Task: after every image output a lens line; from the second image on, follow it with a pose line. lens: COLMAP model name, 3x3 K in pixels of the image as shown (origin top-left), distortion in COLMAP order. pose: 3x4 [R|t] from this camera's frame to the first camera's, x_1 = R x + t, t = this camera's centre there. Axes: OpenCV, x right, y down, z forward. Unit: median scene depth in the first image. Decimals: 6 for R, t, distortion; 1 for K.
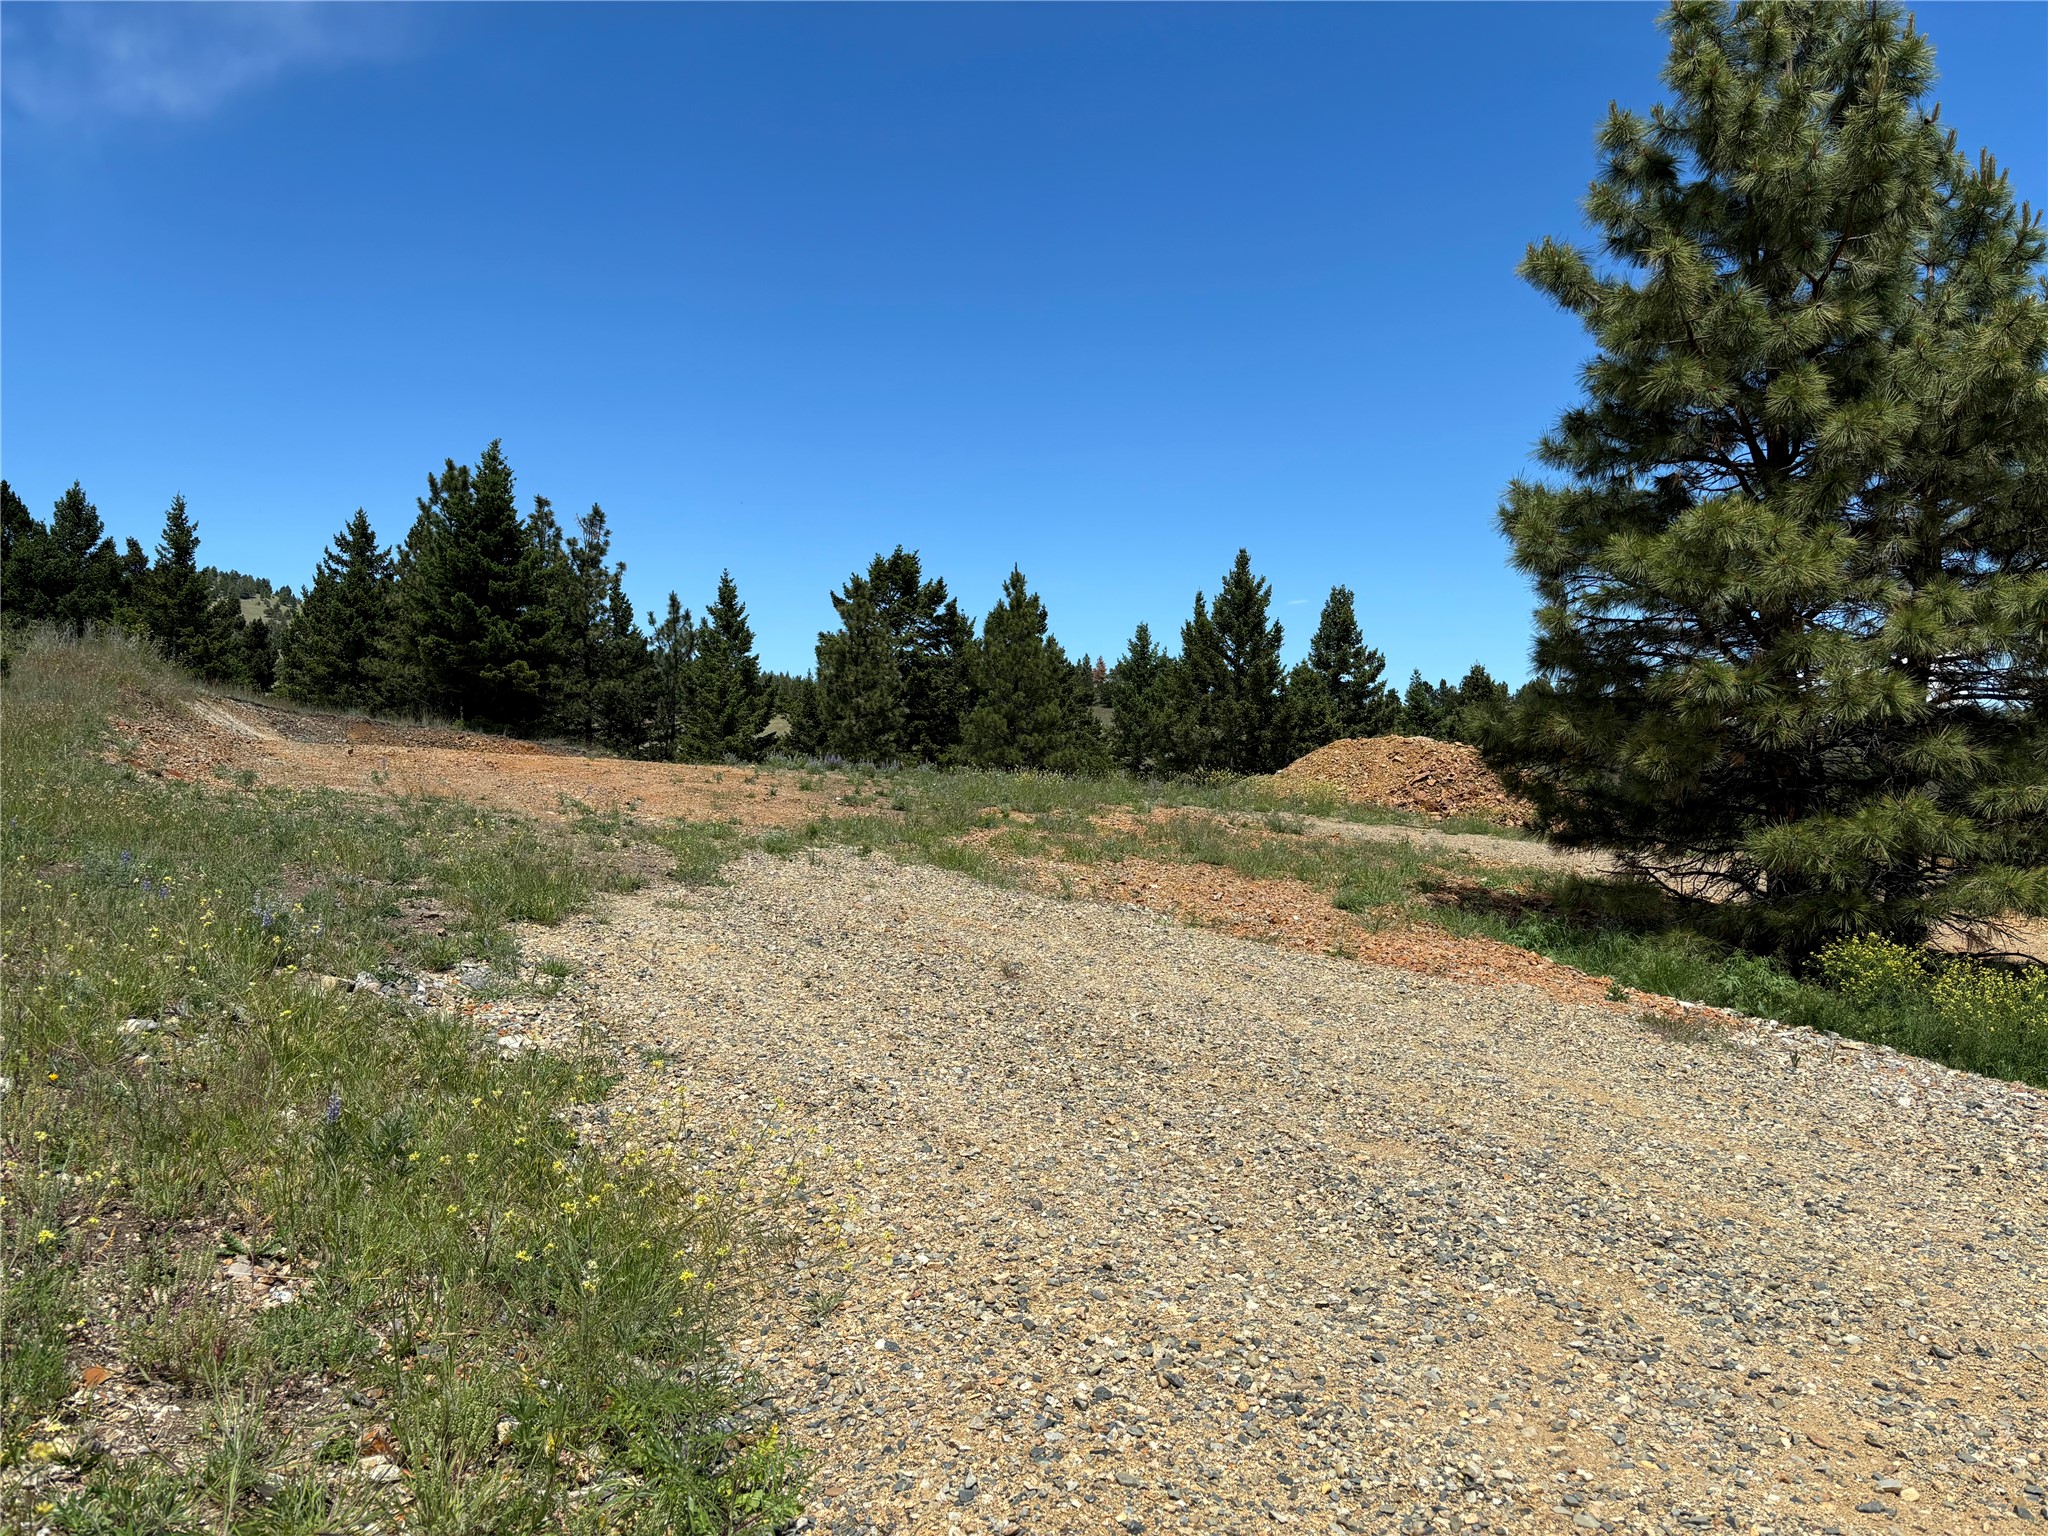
lens RADIAL K [[1545.0, 0, 997.3], [0, 1545.0, 762.2], [0, 0, 1]] dist [0.063975, -0.054346]
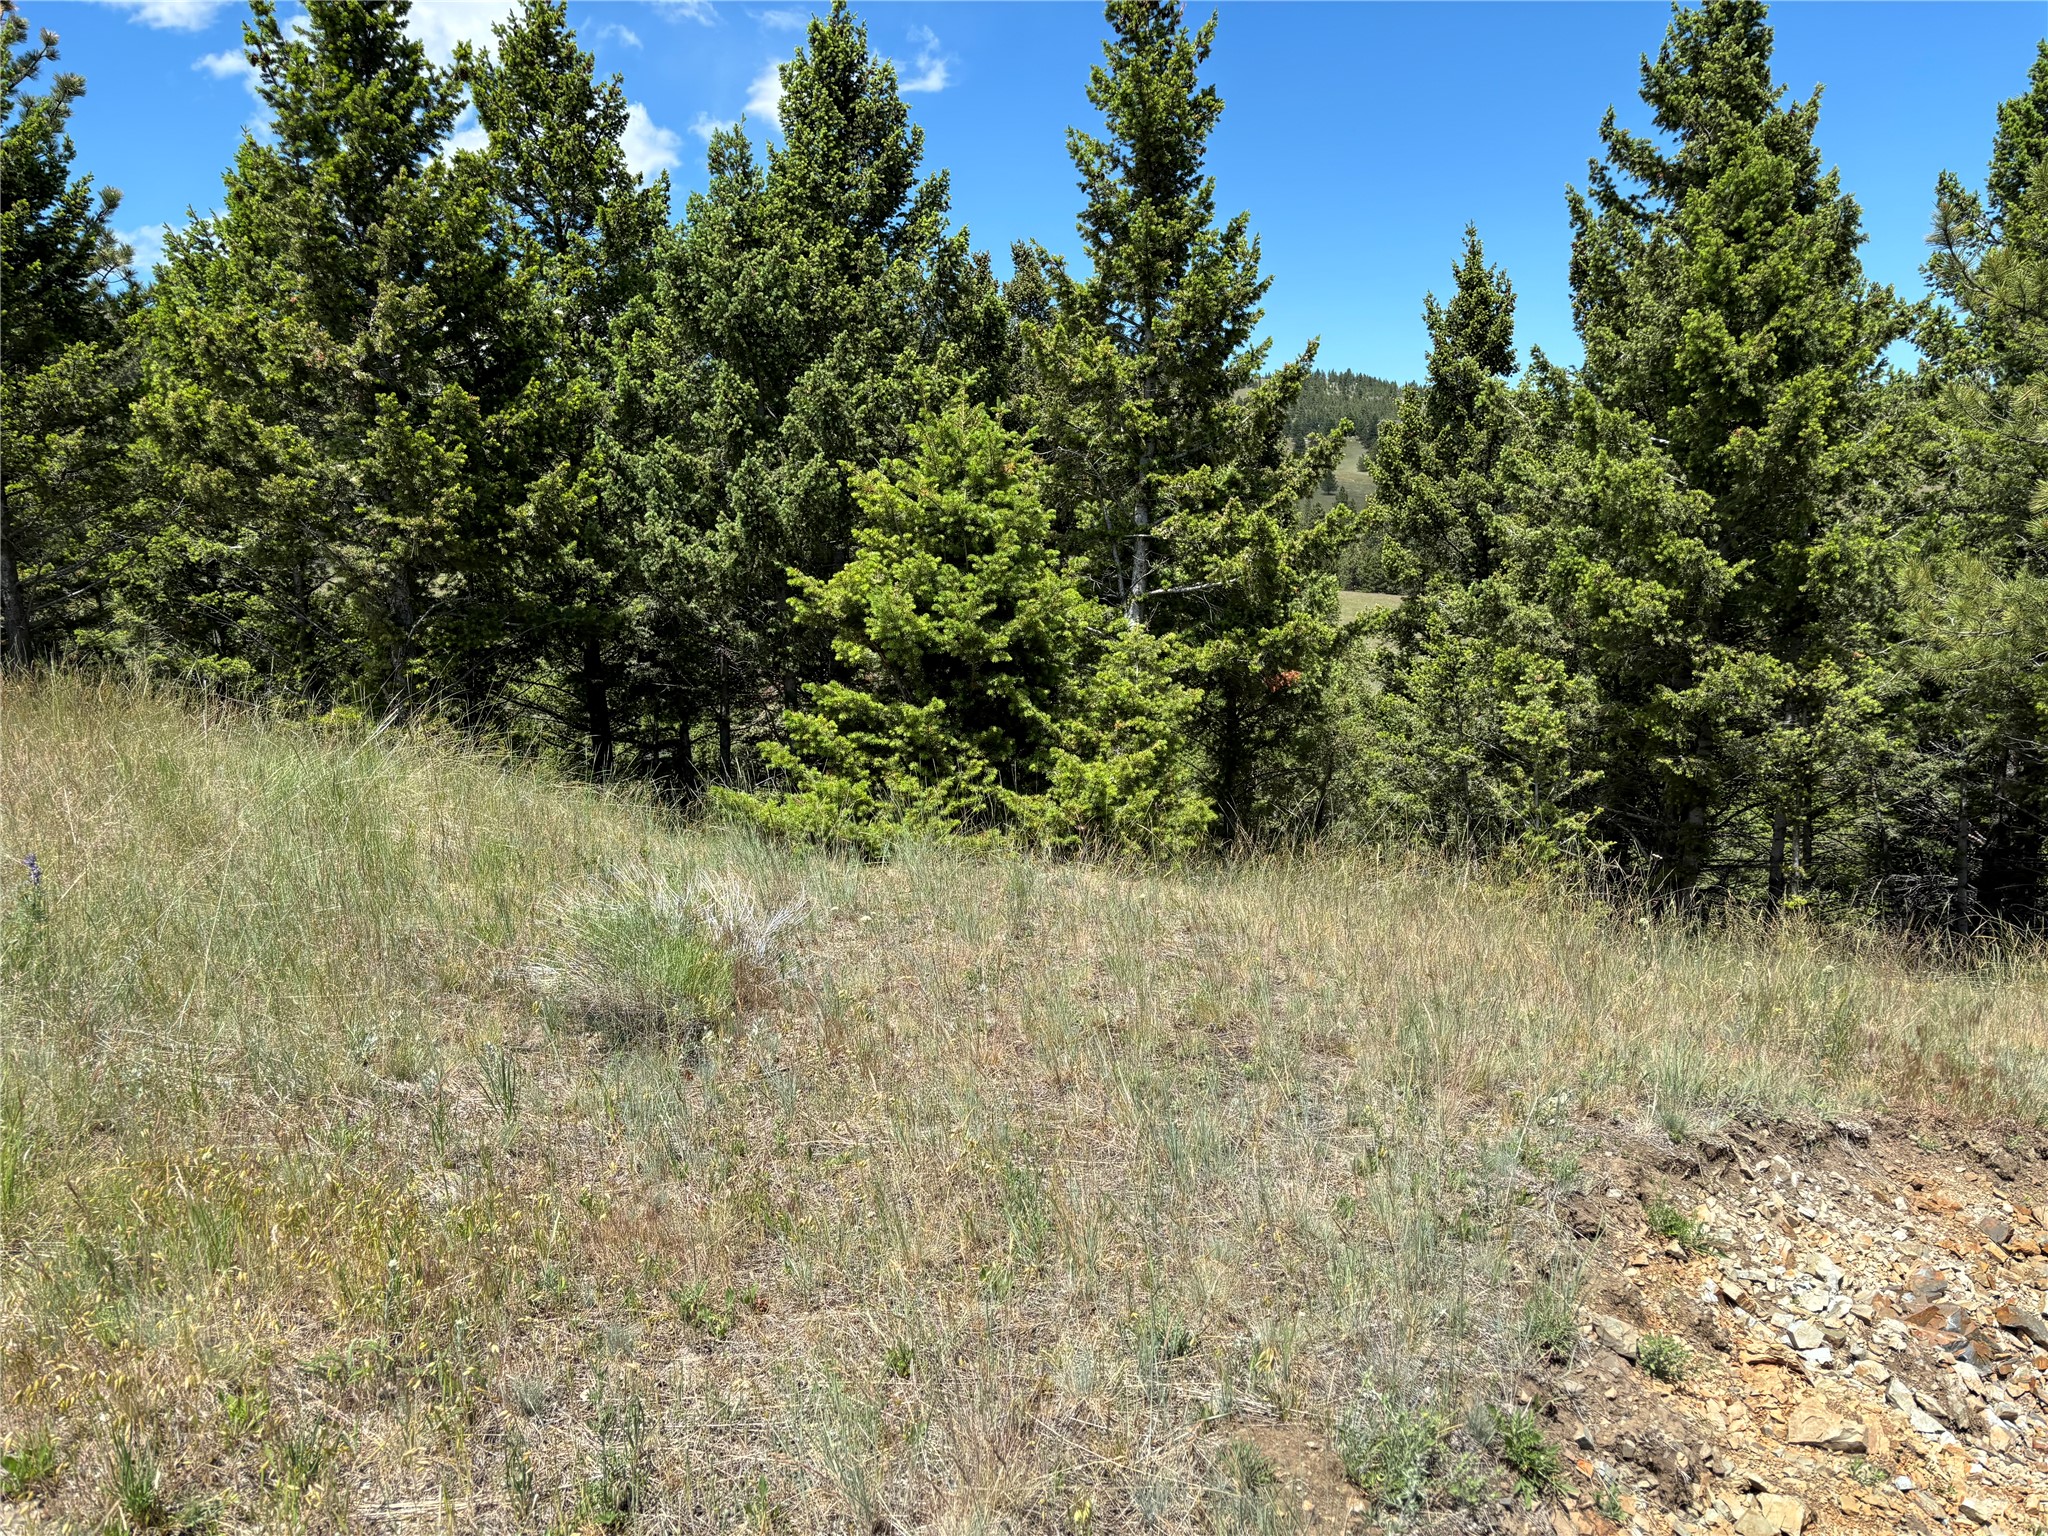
lens RADIAL K [[1554.3, 0, 1022.5], [0, 1554.3, 778.1], [0, 0, 1]] dist [0.060600, -0.054518]
pose [[0.855687, 0.043055, -0.515699, -1.086288], [0.036979, 0.988898, 0.143920, -0.195558], [0.516171, -0.142220, 0.844595, 2.043141]]
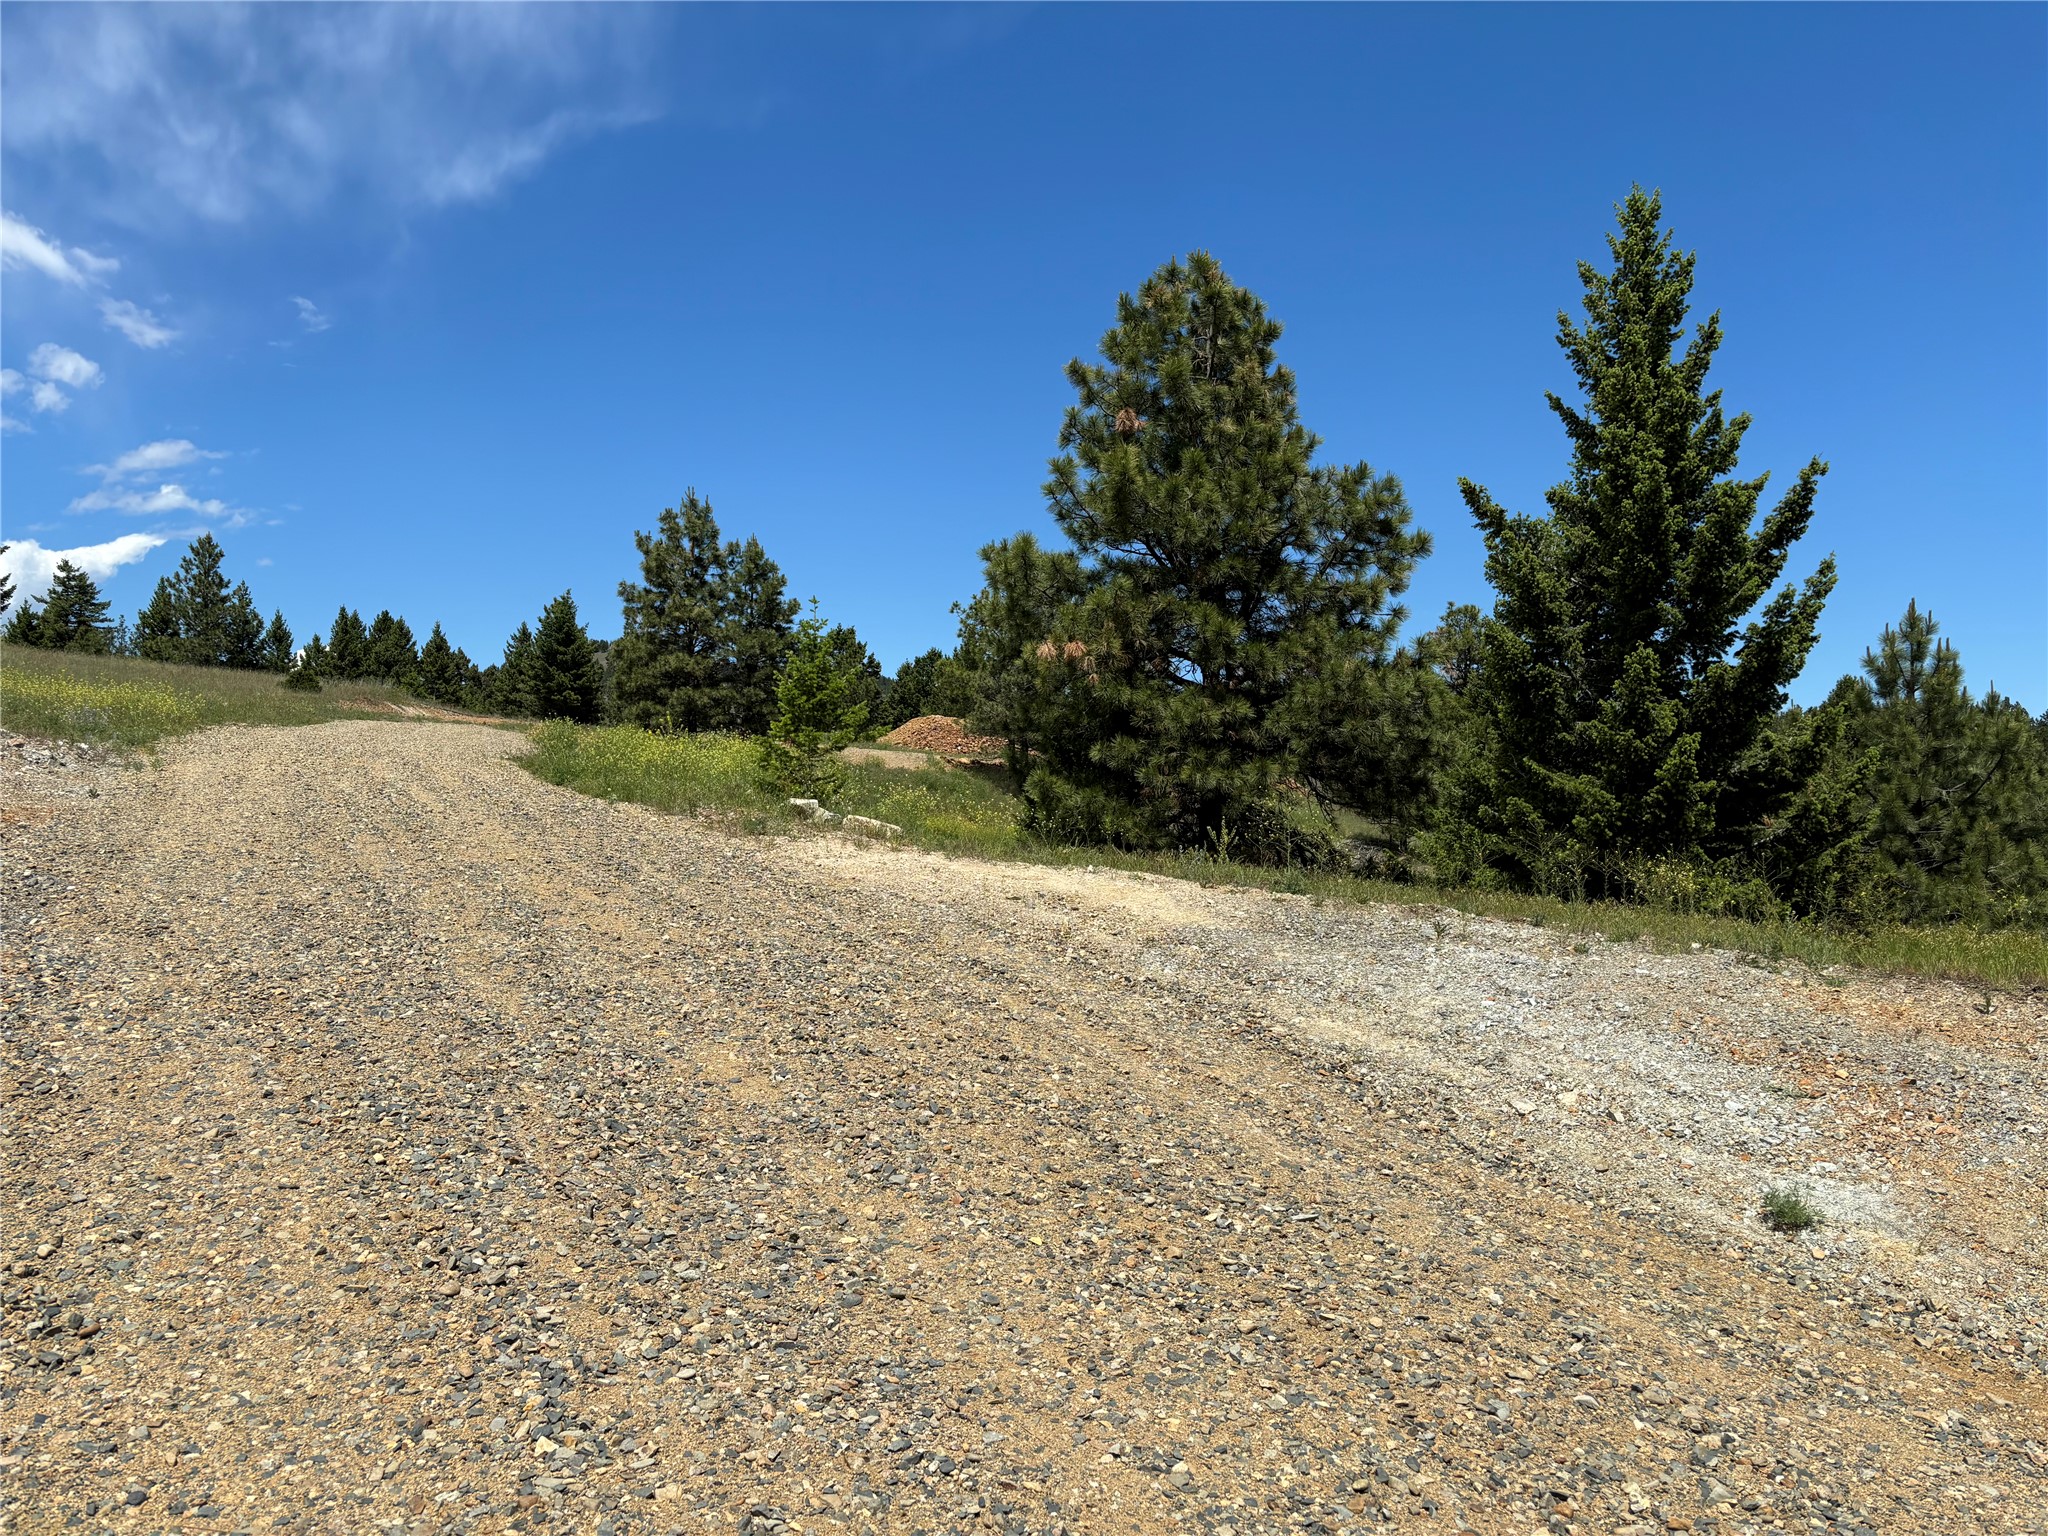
lens RADIAL K [[1554.3, 0, 1022.5], [0, 1554.3, 778.1], [0, 0, 1]] dist [0.060600, -0.054518]
pose [[0.964073, -0.014638, -0.265233, 2.219621], [0.009148, 0.999718, -0.021922, 0.276032], [0.265479, 0.018708, 0.963935, -2.354664]]
